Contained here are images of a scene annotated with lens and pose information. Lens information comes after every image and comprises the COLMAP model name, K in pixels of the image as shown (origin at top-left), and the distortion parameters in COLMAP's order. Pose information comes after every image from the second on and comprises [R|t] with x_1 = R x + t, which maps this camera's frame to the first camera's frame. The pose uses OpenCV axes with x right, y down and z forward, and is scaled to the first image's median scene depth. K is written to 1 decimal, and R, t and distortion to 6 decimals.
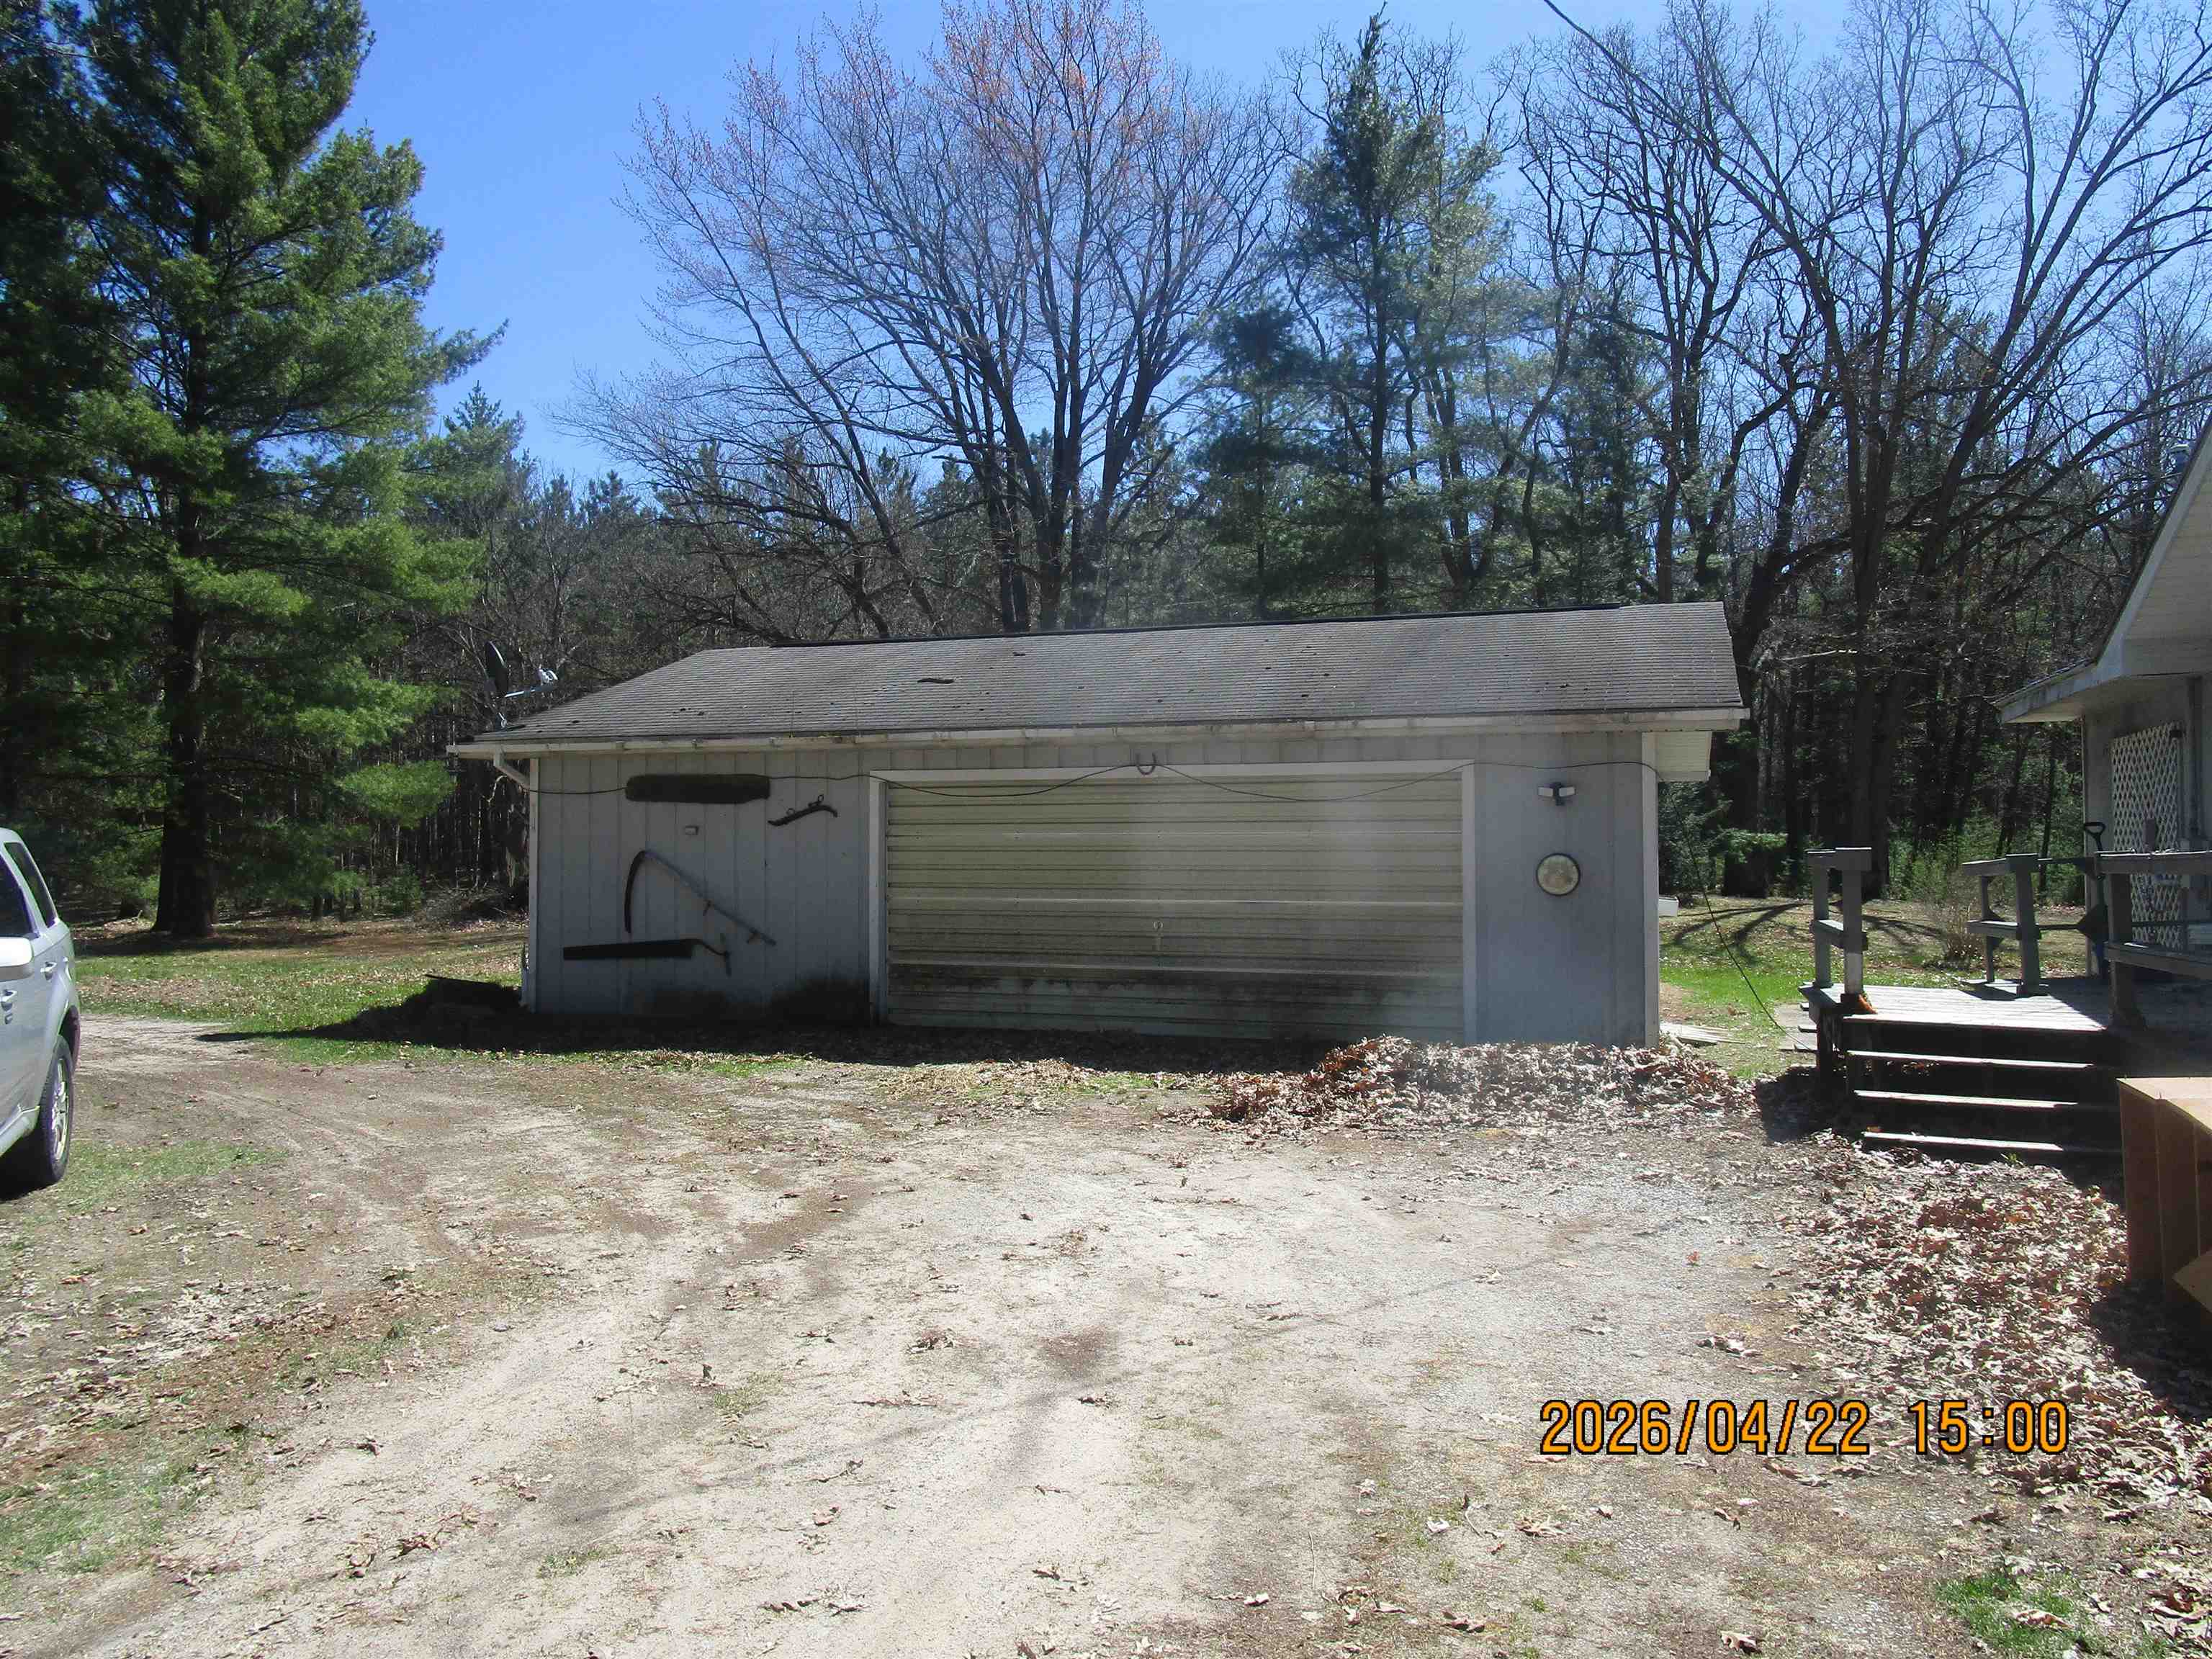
lens RADIAL K [[1576.9, 0, 1102.7], [0, 1576.9, 834.2], [0, 0, 1]] dist [-0.028717, 0.007728]
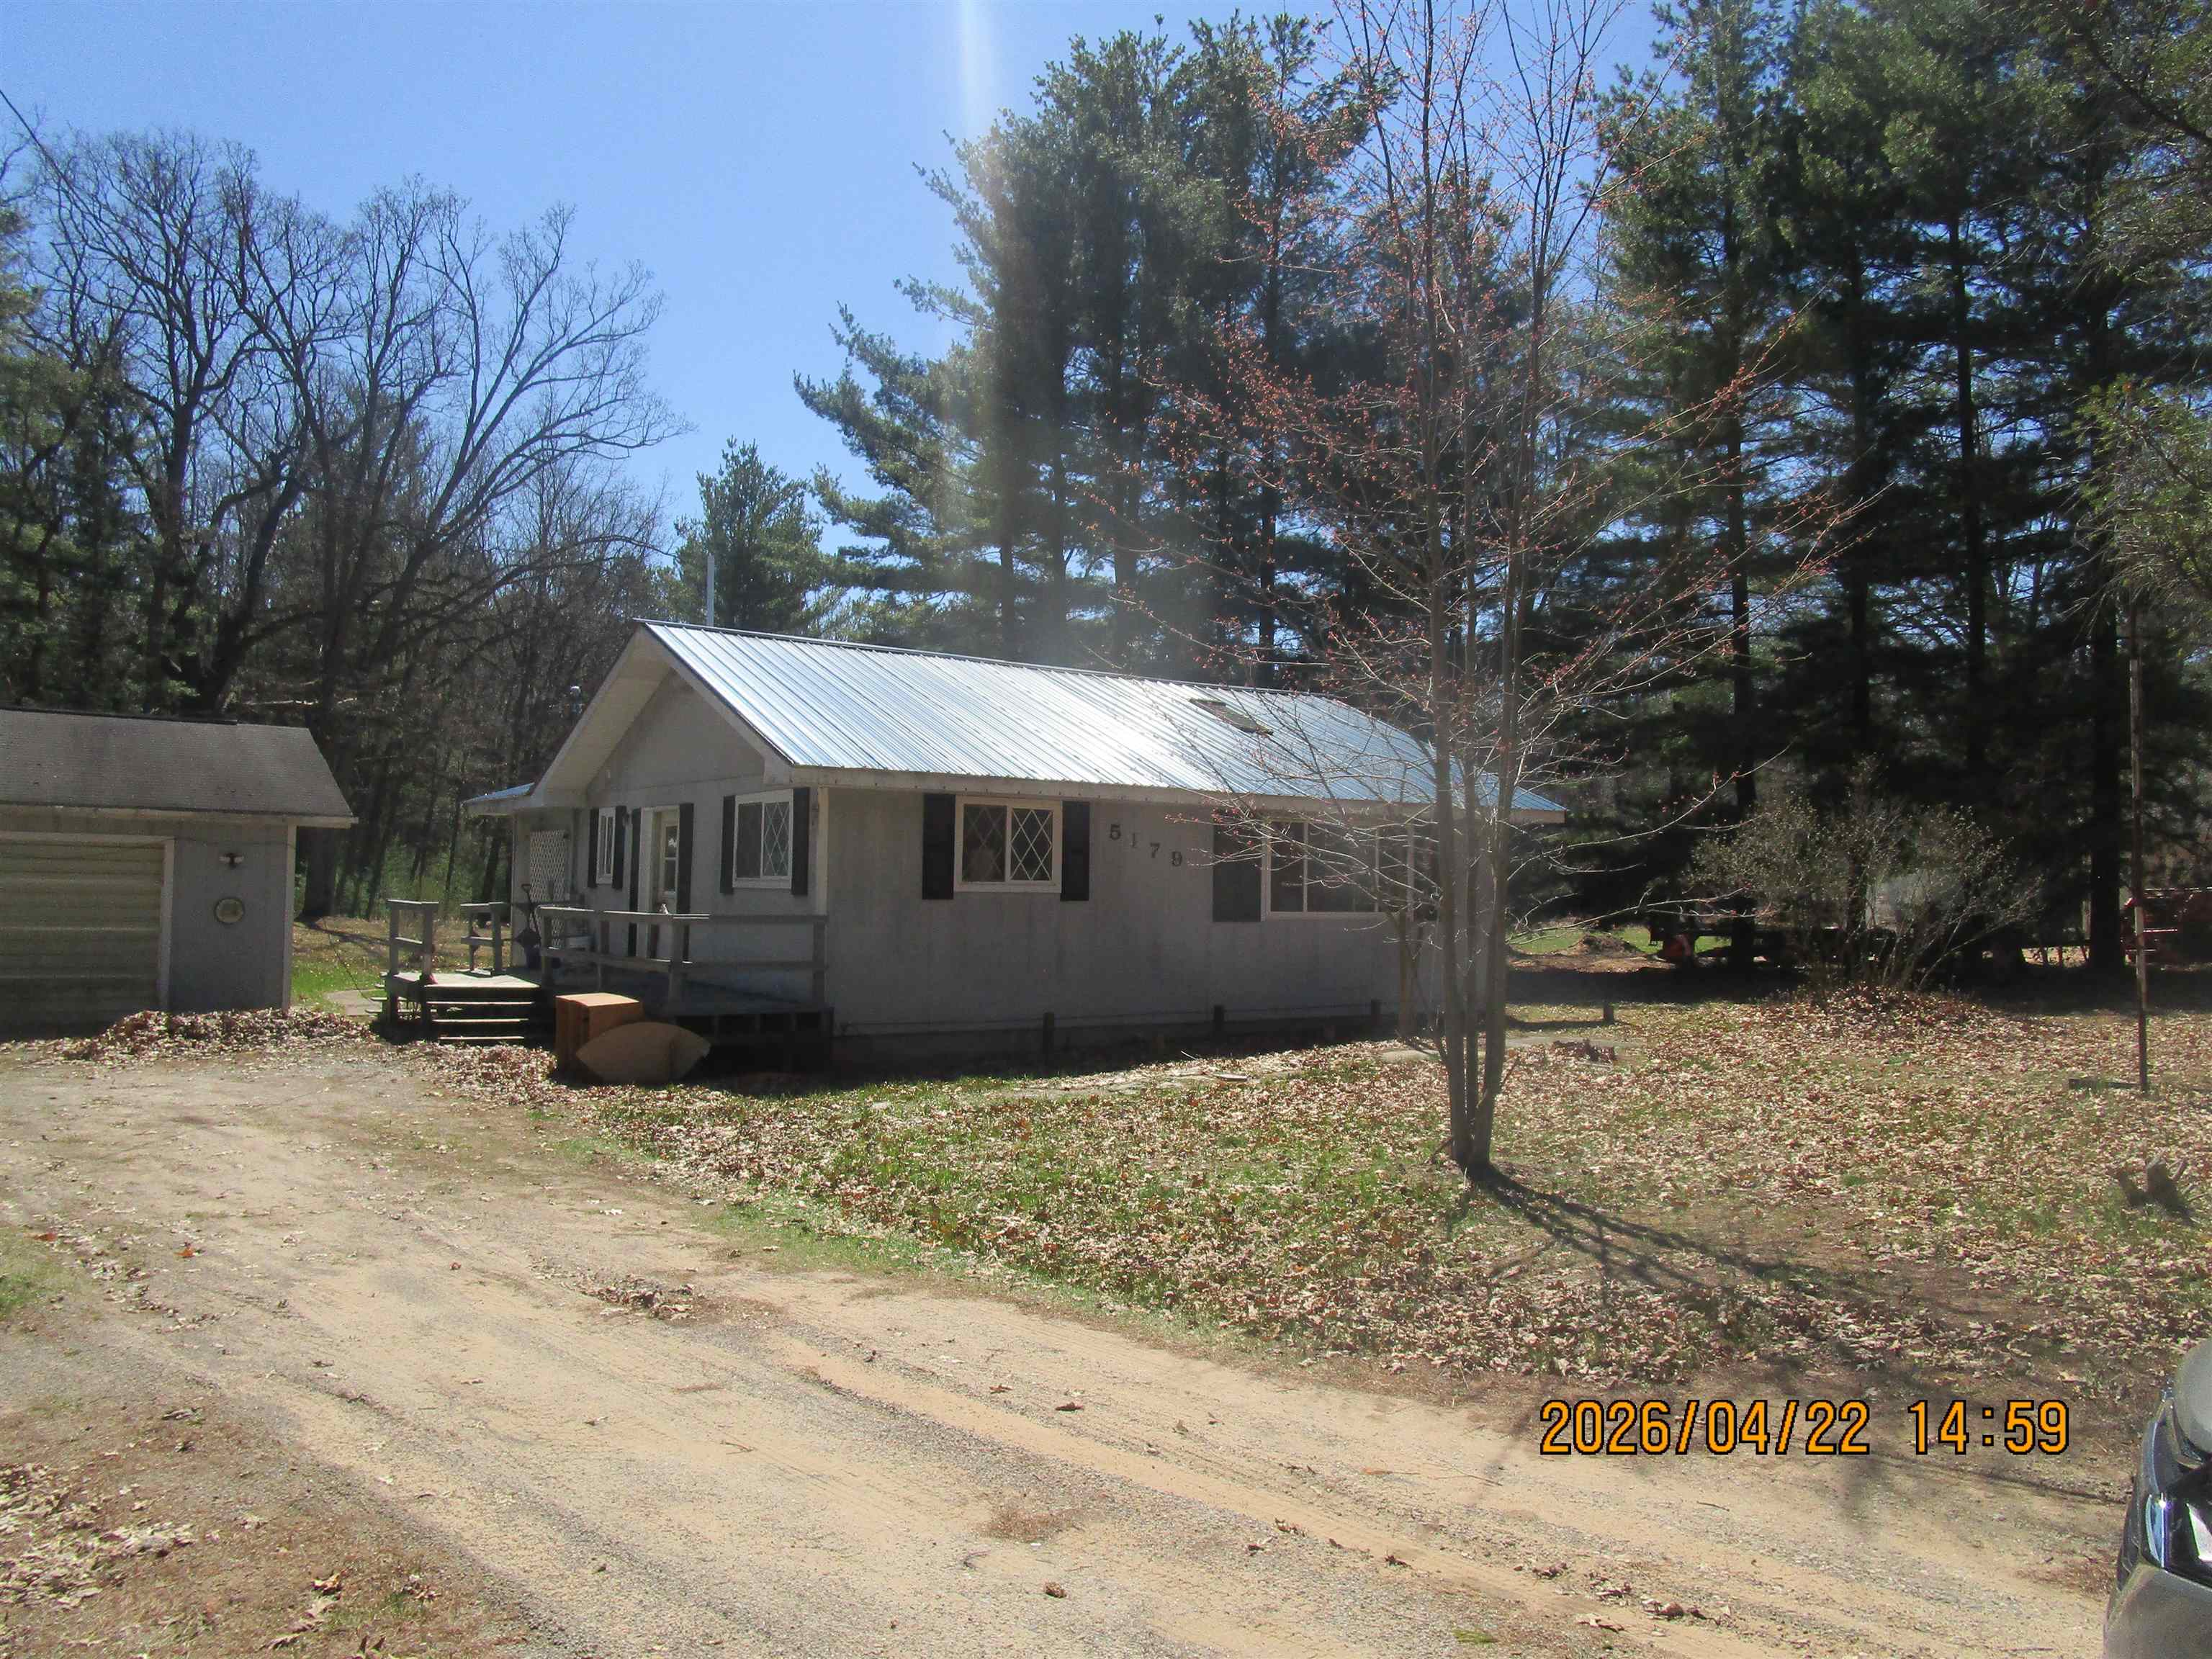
lens RADIAL K [[1576.9, 0, 1101.7], [0, 1576.9, 836.0], [0, 0, 1]] dist [-0.028717, 0.007728]
pose [[0.581172, 0.039887, 0.812802, -0.456923], [-0.035505, 0.999090, -0.023642, -0.040893], [-0.813006, -0.015119, 0.582060, -0.603603]]
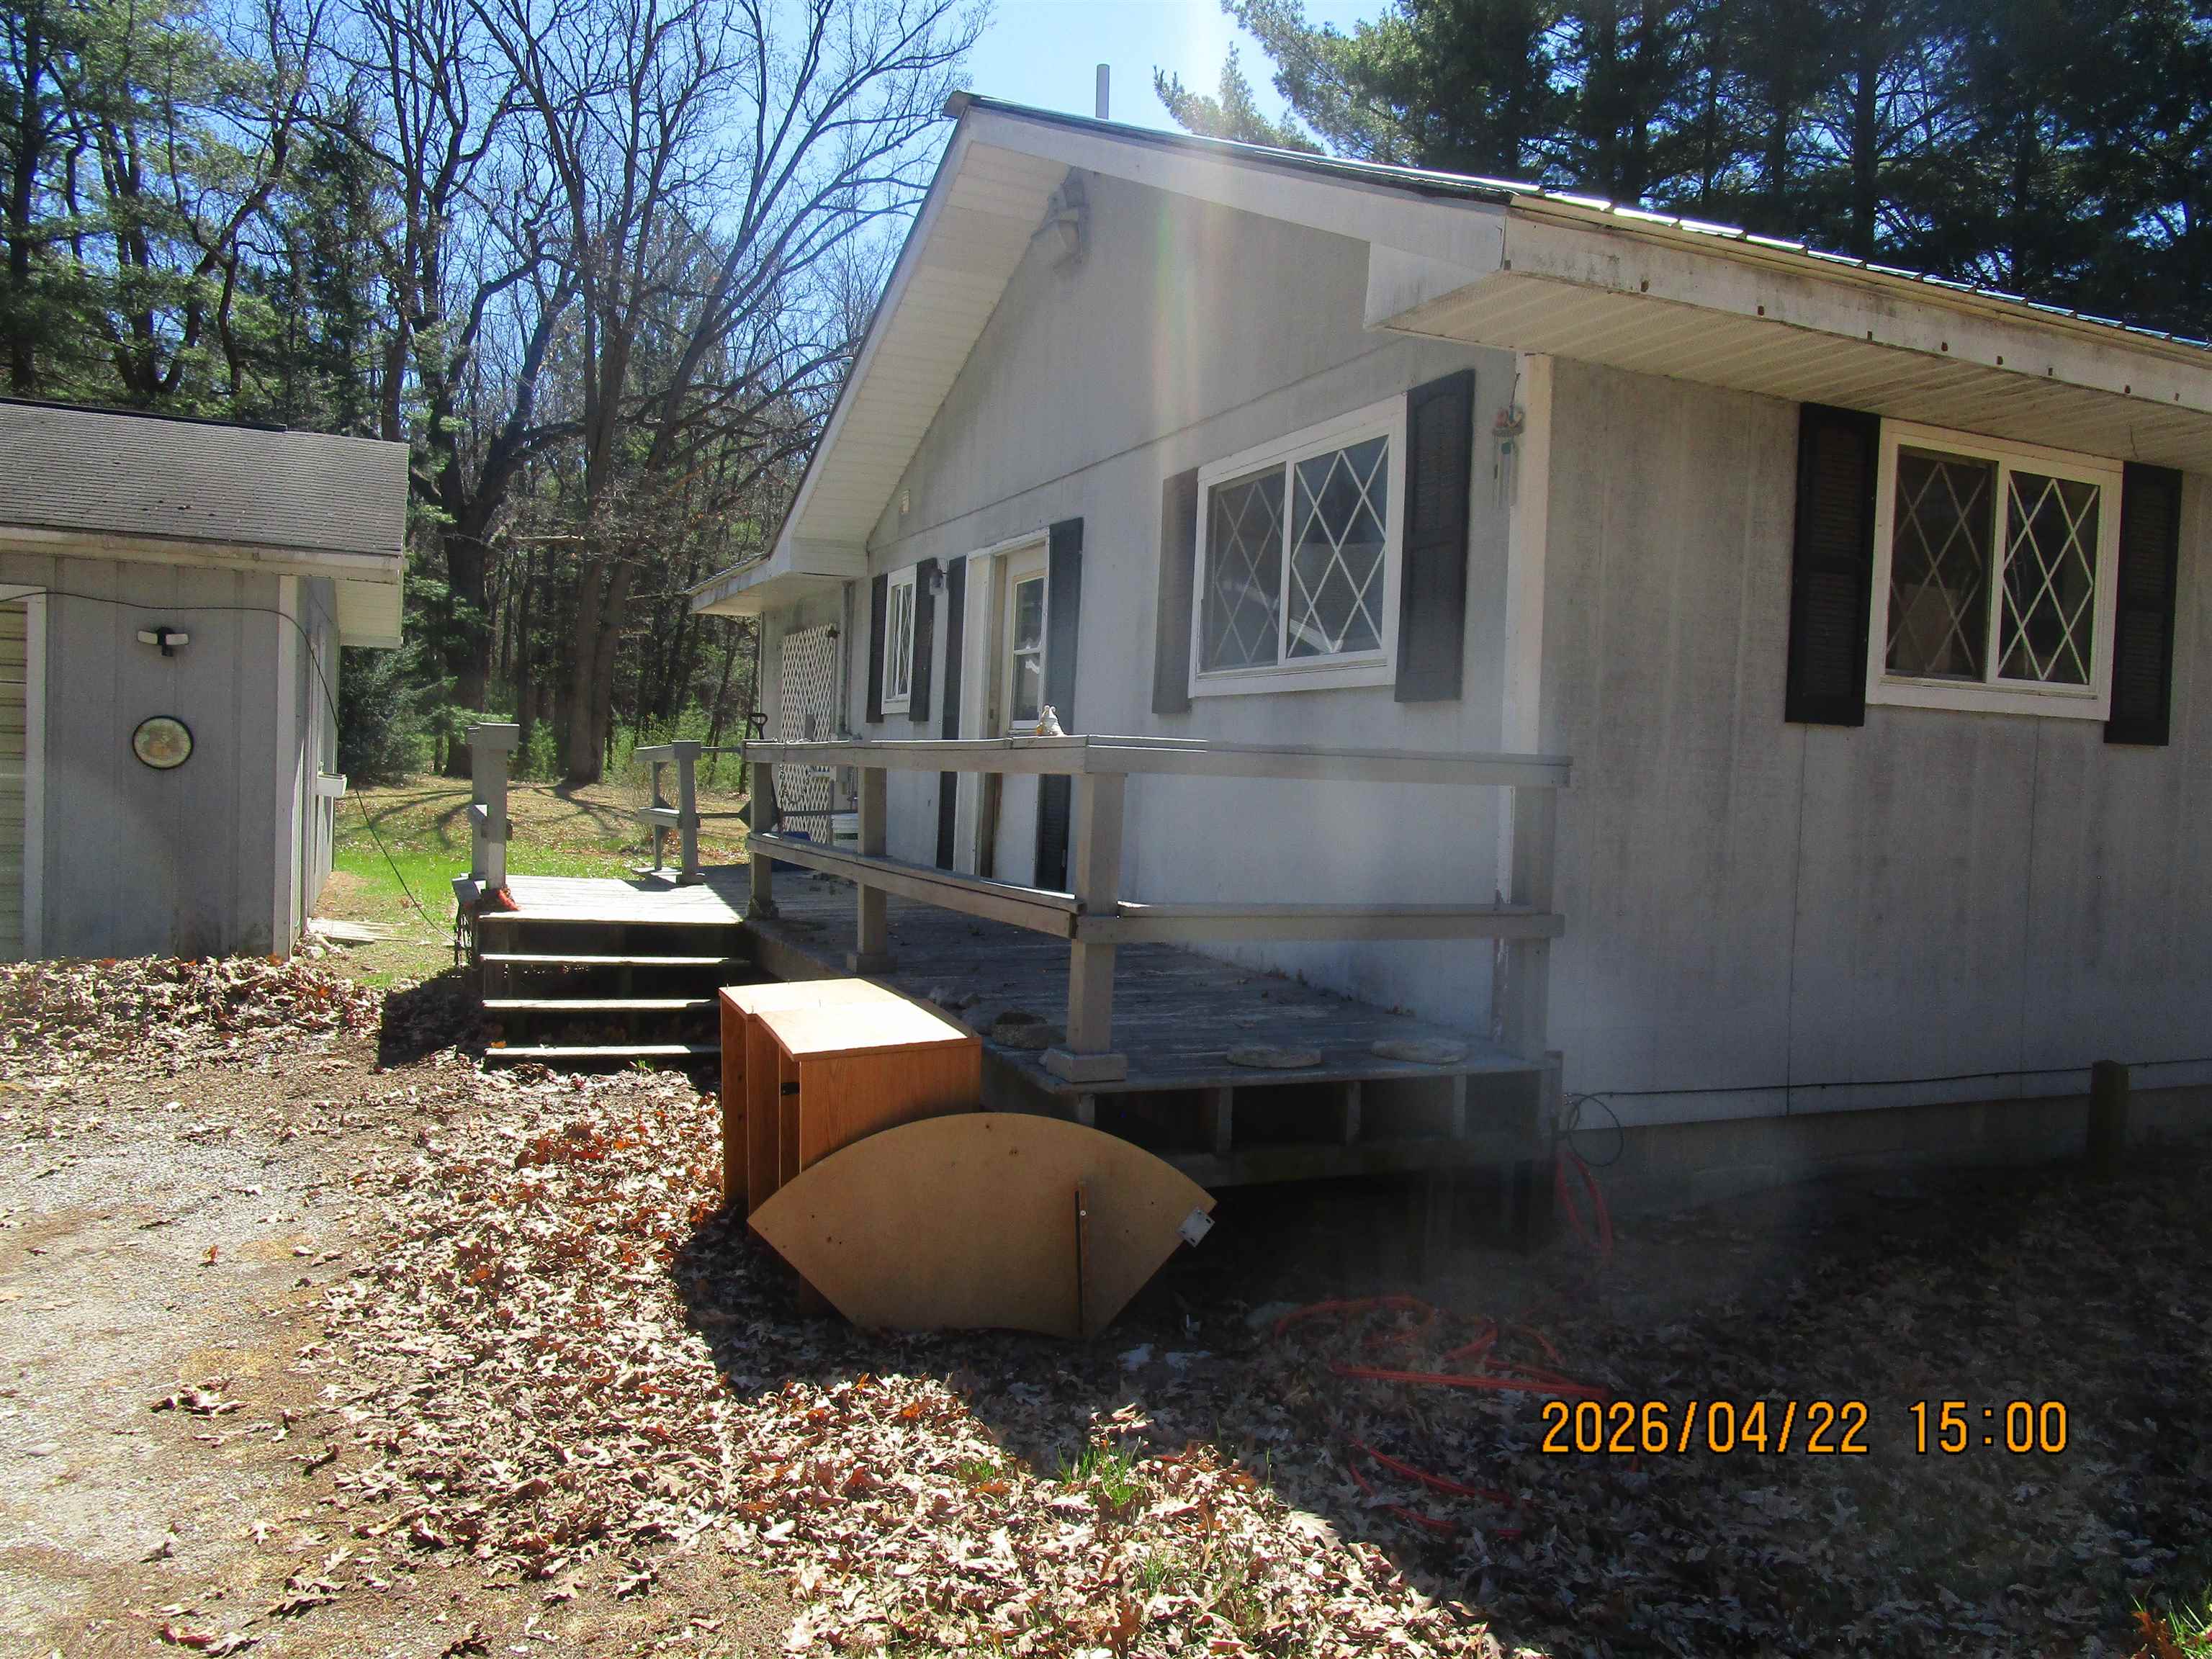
lens RADIAL K [[1576.9, 0, 1112.6], [0, 1576.9, 834.8], [0, 0, 1]] dist [-0.028717, 0.007728]
pose [[0.720246, 0.001385, 0.693718, 0.080296], [-0.053877, 0.997089, 0.053947, 0.003353], [-0.691624, -0.076230, 0.718224, 0.086297]]
